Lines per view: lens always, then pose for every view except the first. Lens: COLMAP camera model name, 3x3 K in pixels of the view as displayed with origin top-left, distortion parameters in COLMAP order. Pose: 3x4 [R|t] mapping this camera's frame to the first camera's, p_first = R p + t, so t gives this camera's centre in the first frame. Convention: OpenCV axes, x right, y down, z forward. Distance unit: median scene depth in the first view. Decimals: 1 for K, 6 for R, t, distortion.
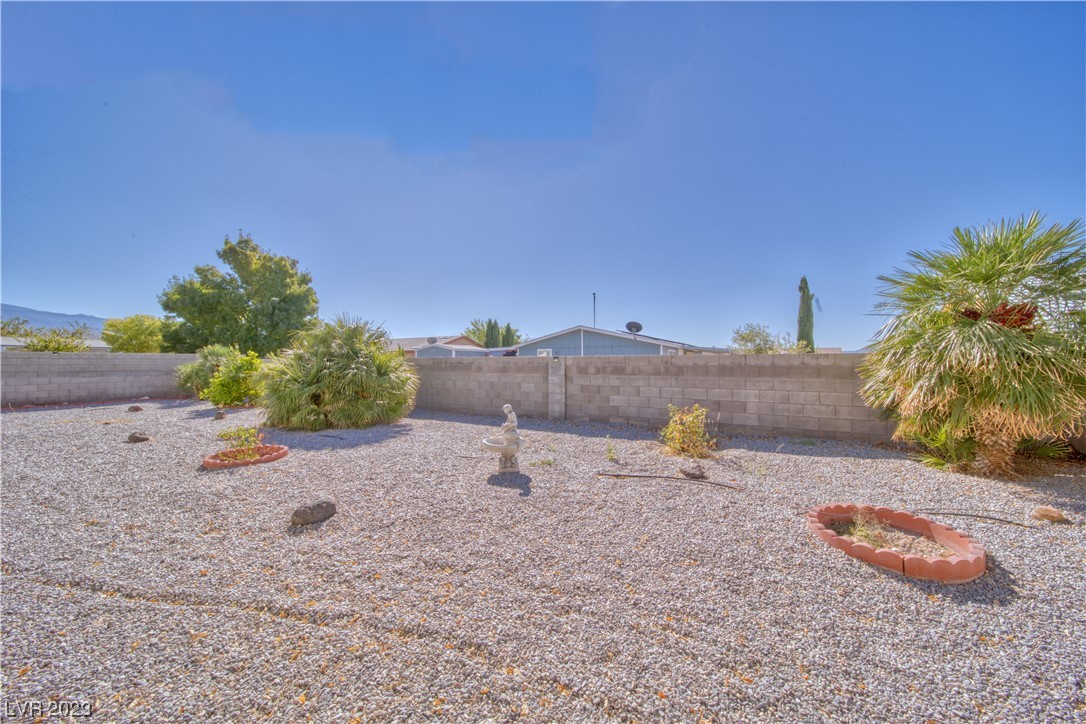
lens RADIAL K [[381.0, 0, 541.7], [0, 381.0, 362.0], [0, 0, 1]] dist [0.000424, -0.001639]
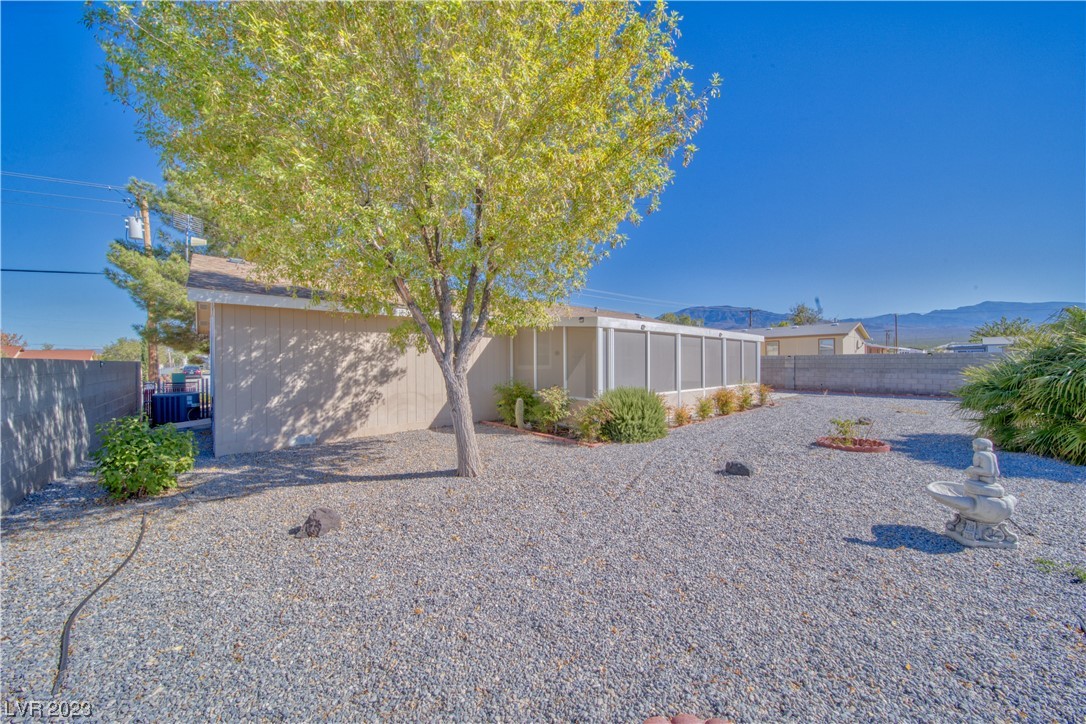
lens RADIAL K [[381.0, 0, 542.3], [0, 381.0, 362.7], [0, 0, 1]] dist [0.000424, -0.001639]
pose [[-0.322464, 0.004582, -0.946571, 0.281146], [0.006382, 0.999976, 0.002667, -0.006303], [0.946560, -0.005181, -0.322486, 0.209664]]
